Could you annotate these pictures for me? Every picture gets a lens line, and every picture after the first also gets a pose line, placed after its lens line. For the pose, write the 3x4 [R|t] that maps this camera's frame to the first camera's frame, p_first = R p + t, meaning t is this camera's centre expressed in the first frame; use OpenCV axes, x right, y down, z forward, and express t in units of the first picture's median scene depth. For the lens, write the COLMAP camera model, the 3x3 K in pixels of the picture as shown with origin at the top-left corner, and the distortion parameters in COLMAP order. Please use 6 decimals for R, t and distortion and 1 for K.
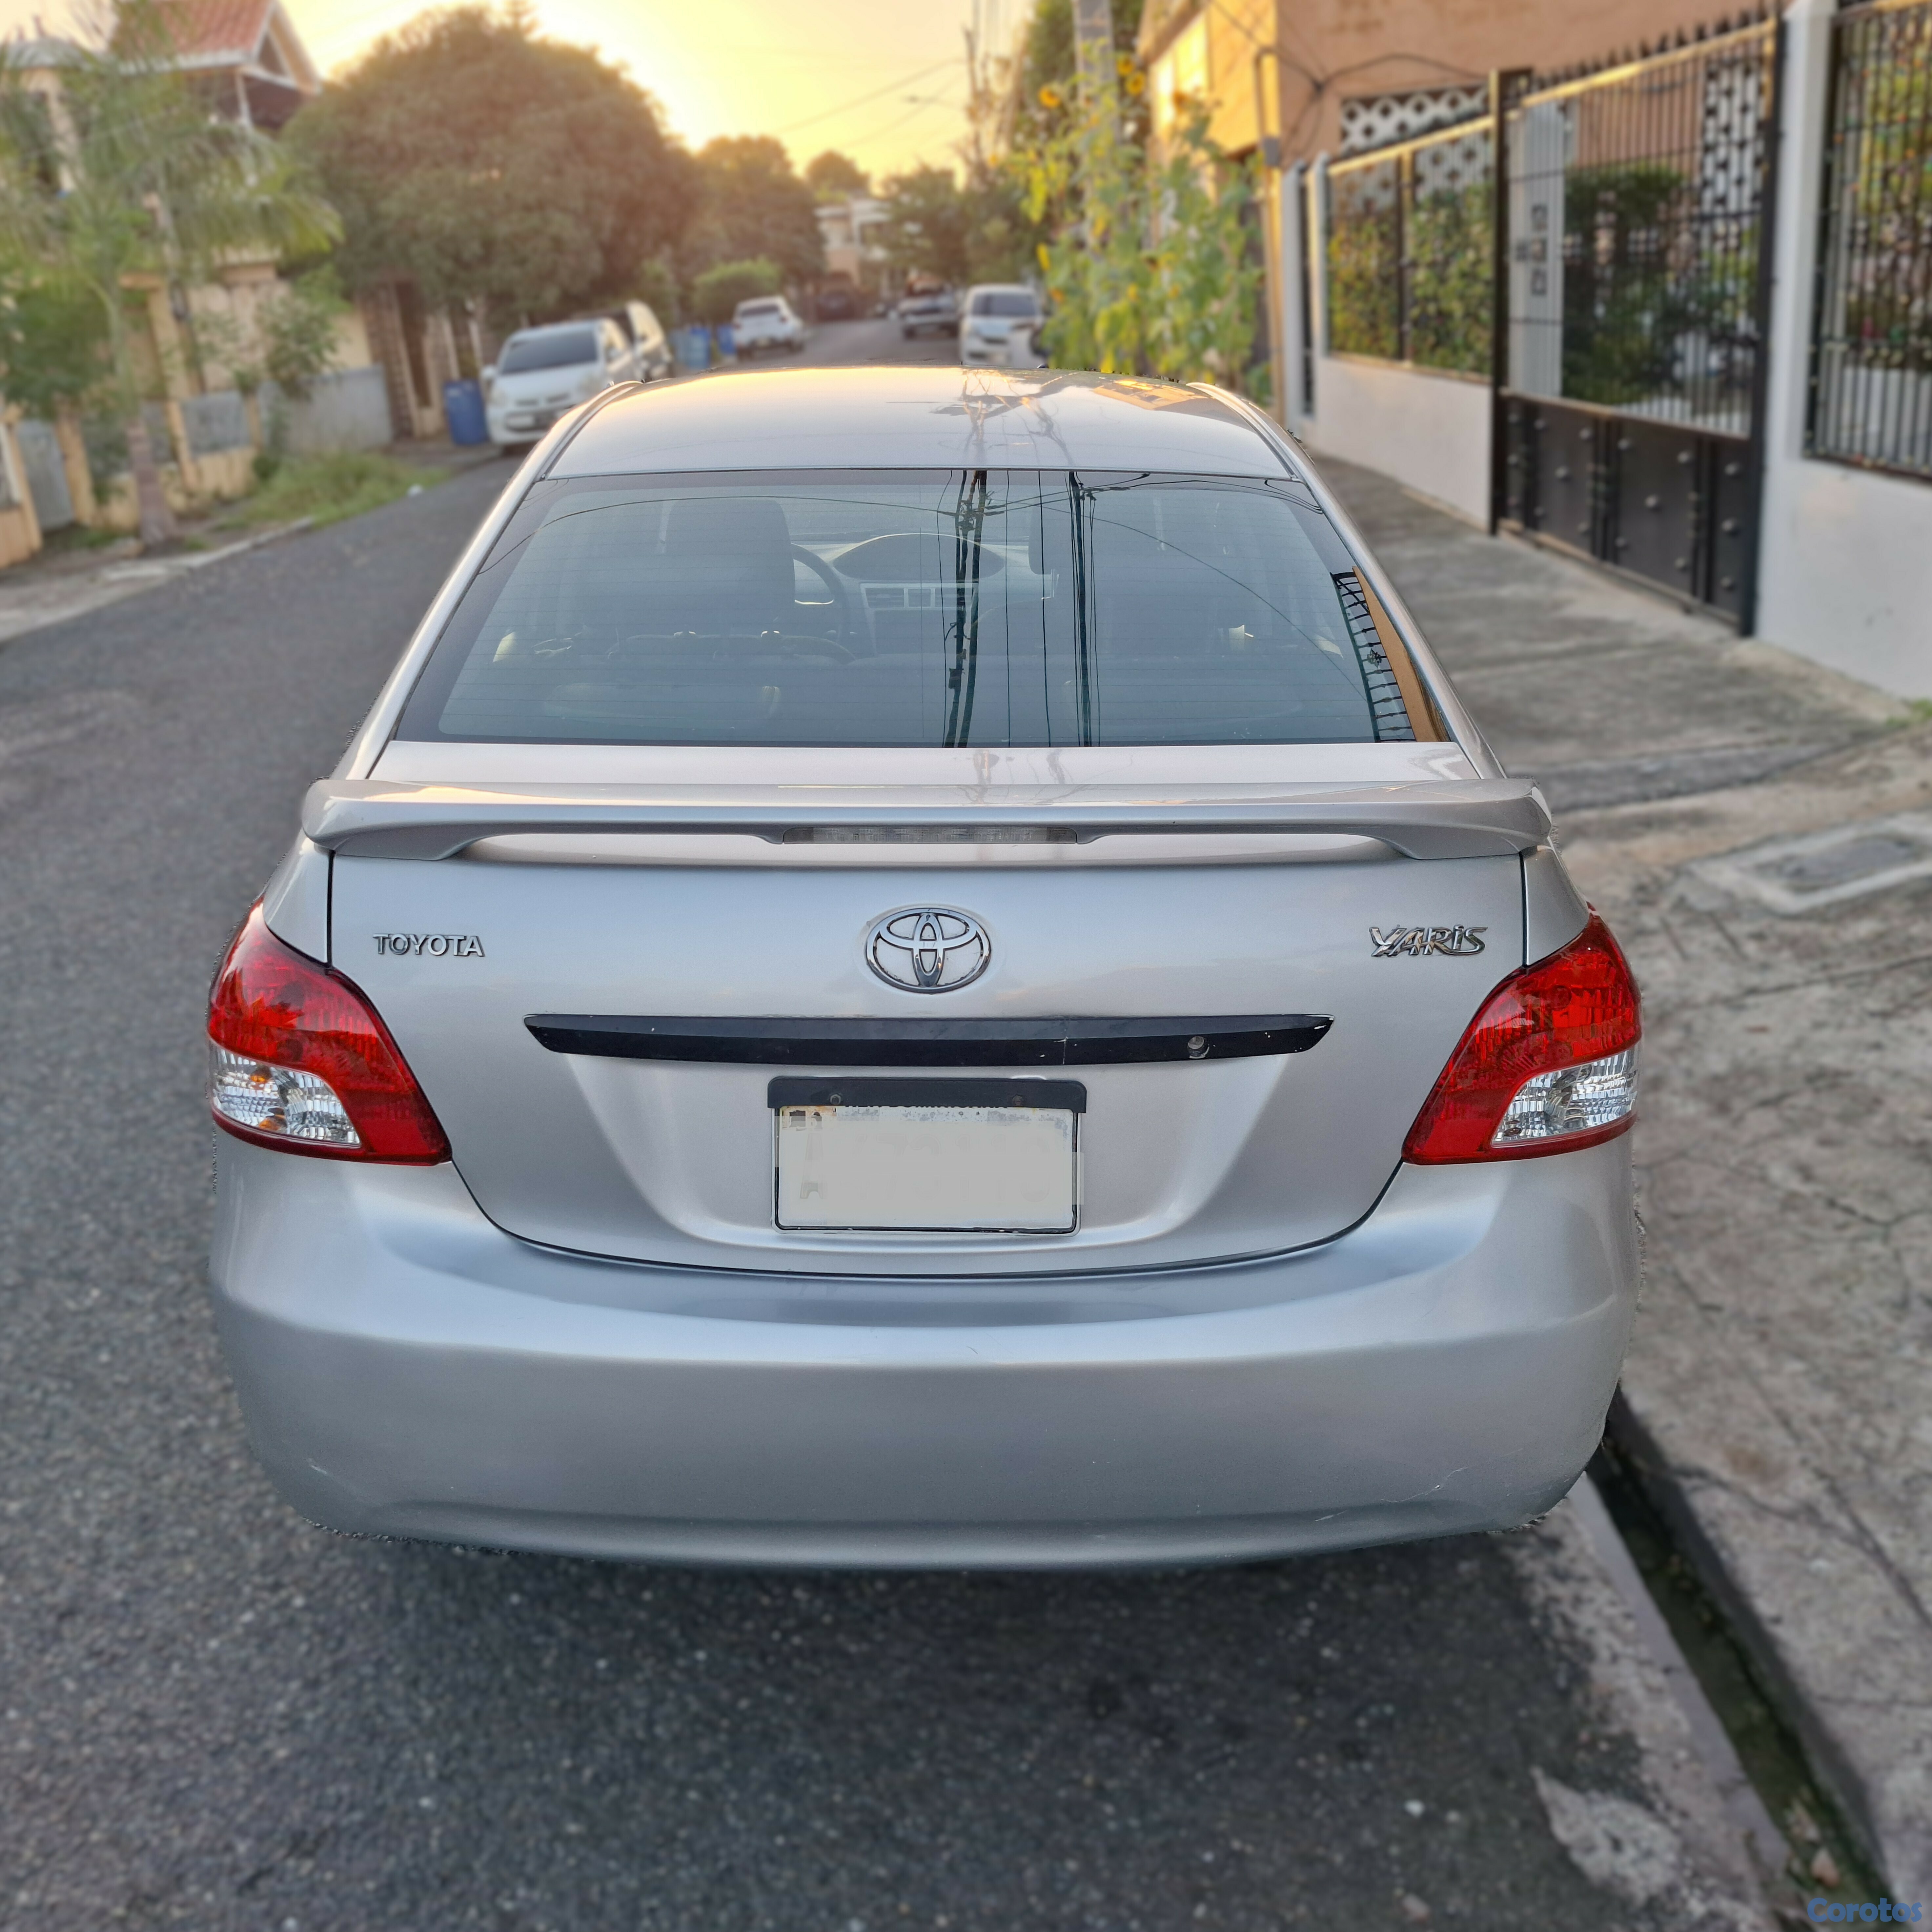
lens RADIAL K [[1937.8, 0, 965.9], [0, 1937.8, 1022.7], [0, 0, 1]] dist [0.070845, -0.102656]
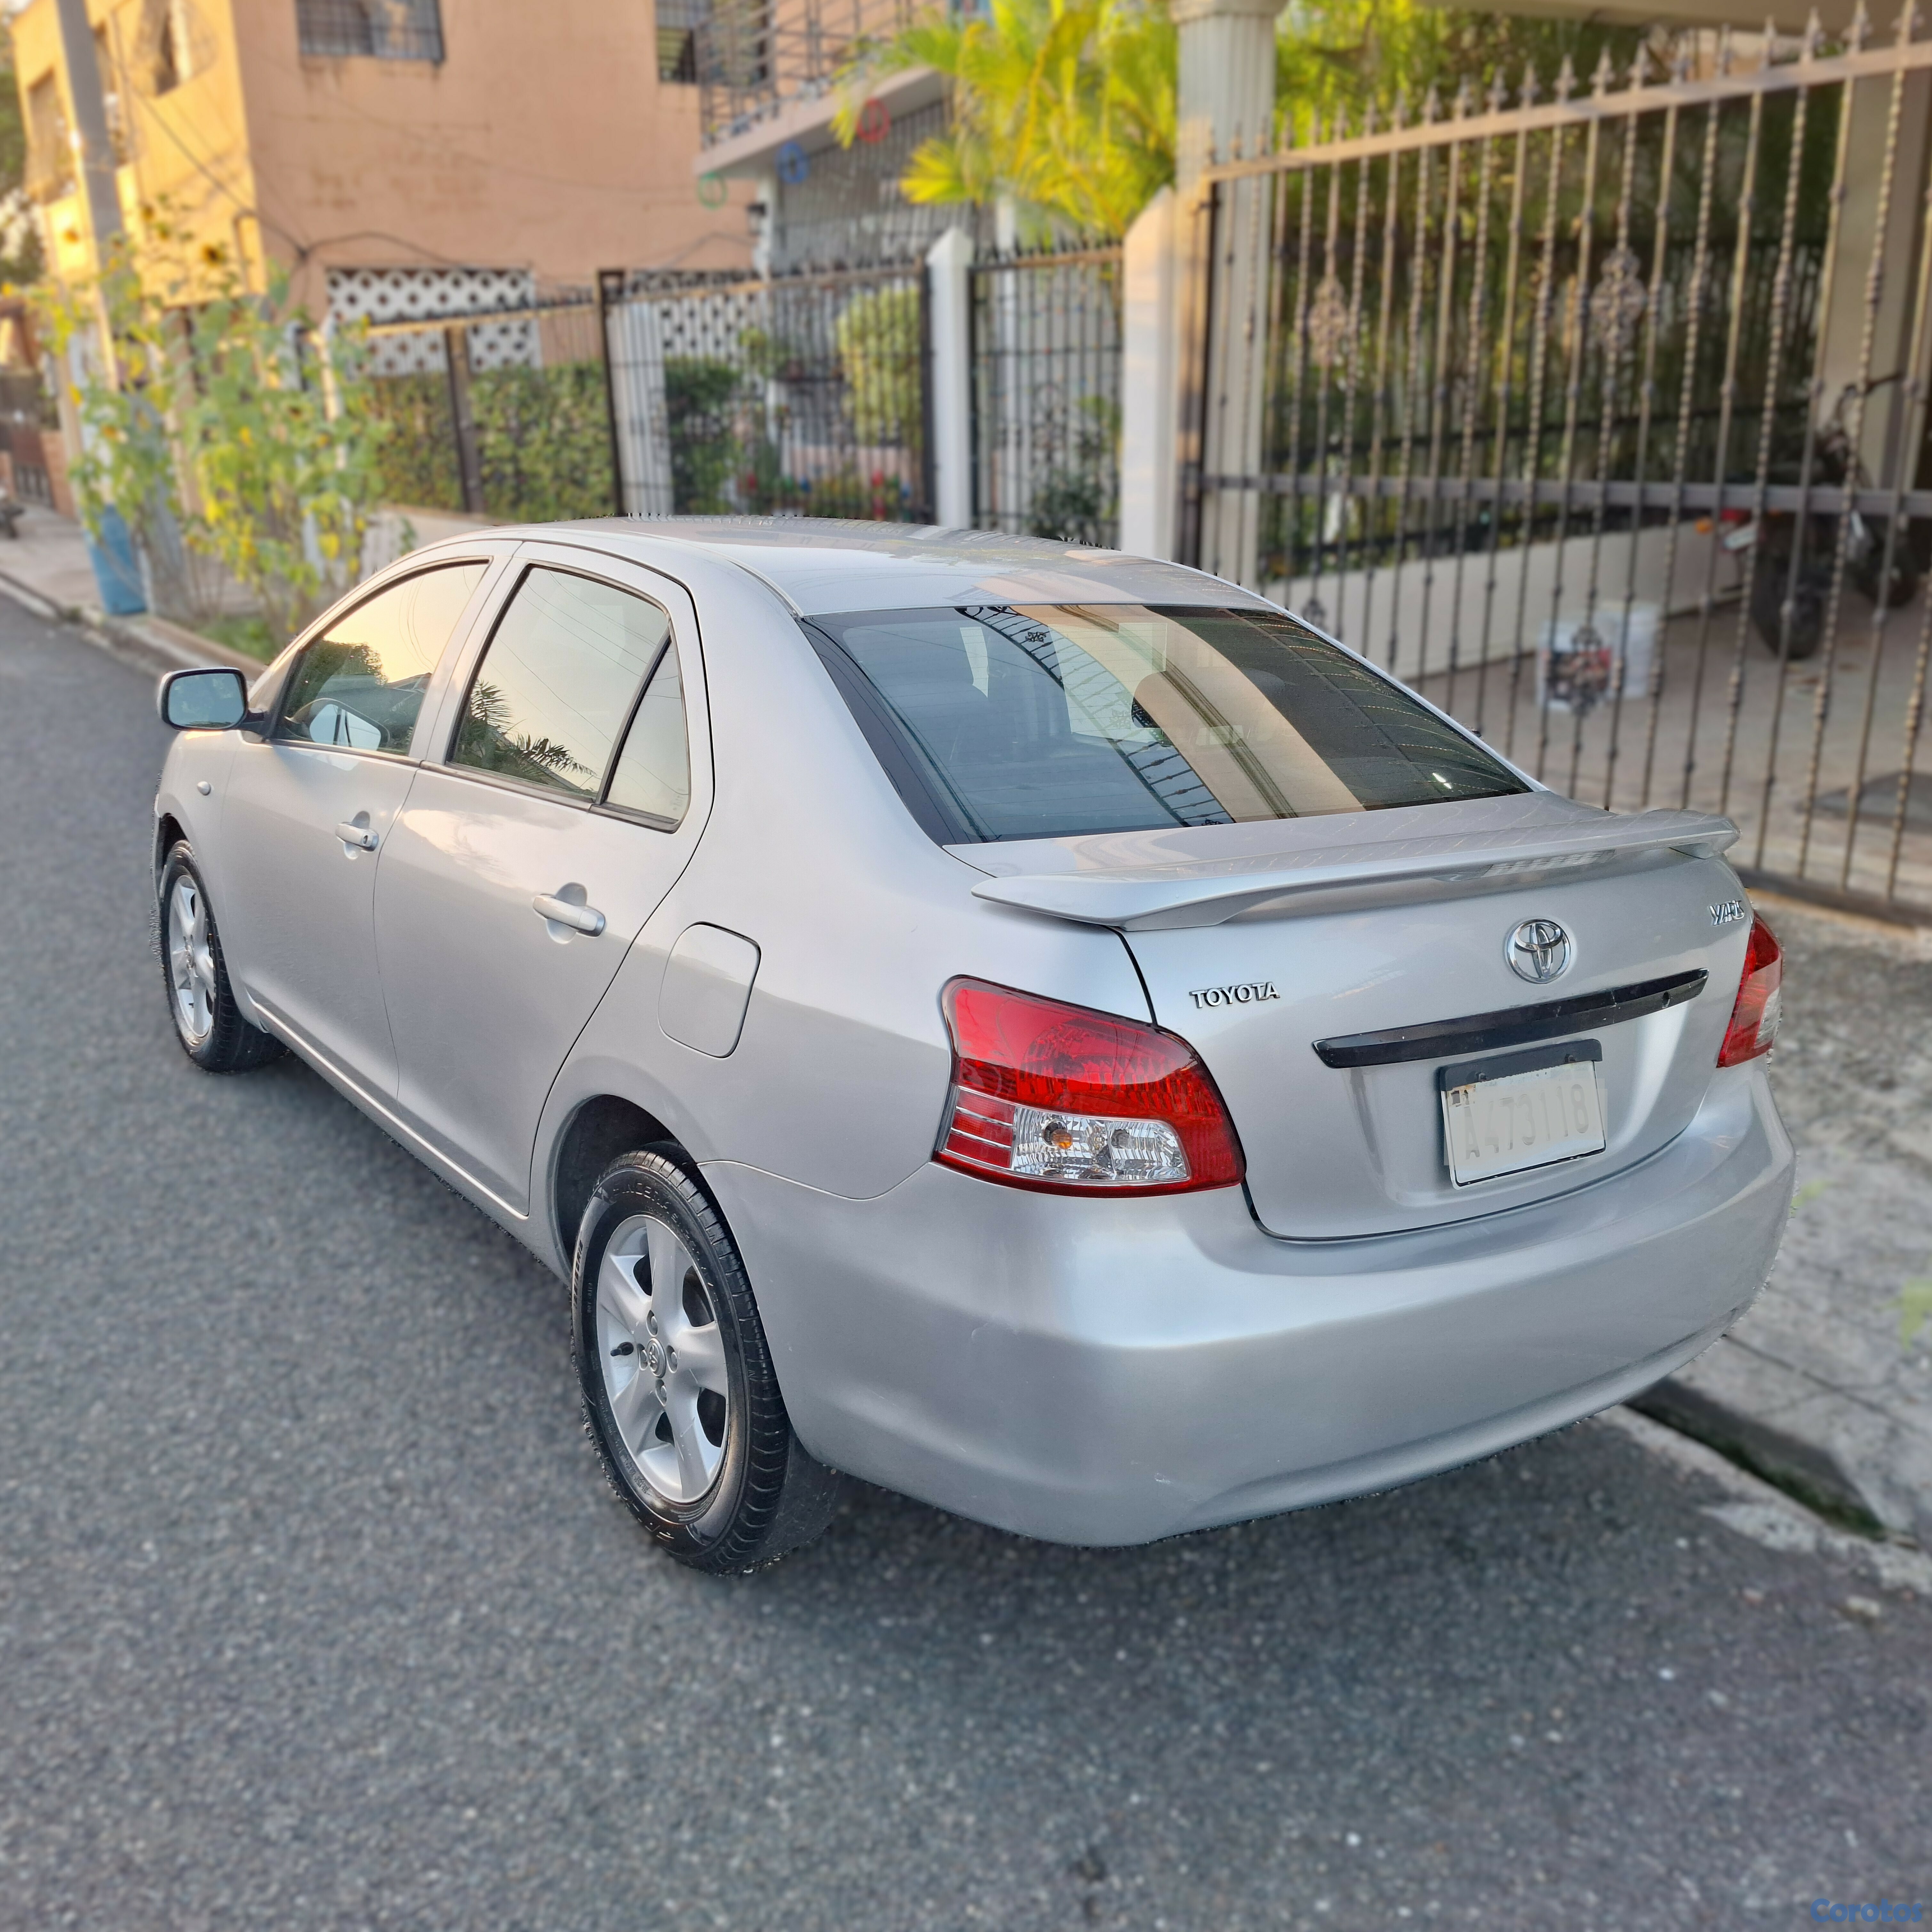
lens RADIAL K [[1890.3, 0, 966.0], [0, 1890.3, 966.0], [0, 0, 1]] dist [0.020511, 0.002665]
pose [[0.802990, -0.105544, 0.586573, -0.206717], [0.159298, 0.986396, -0.040586, -0.007034], [-0.574309, 0.126030, 0.808879, 0.032110]]
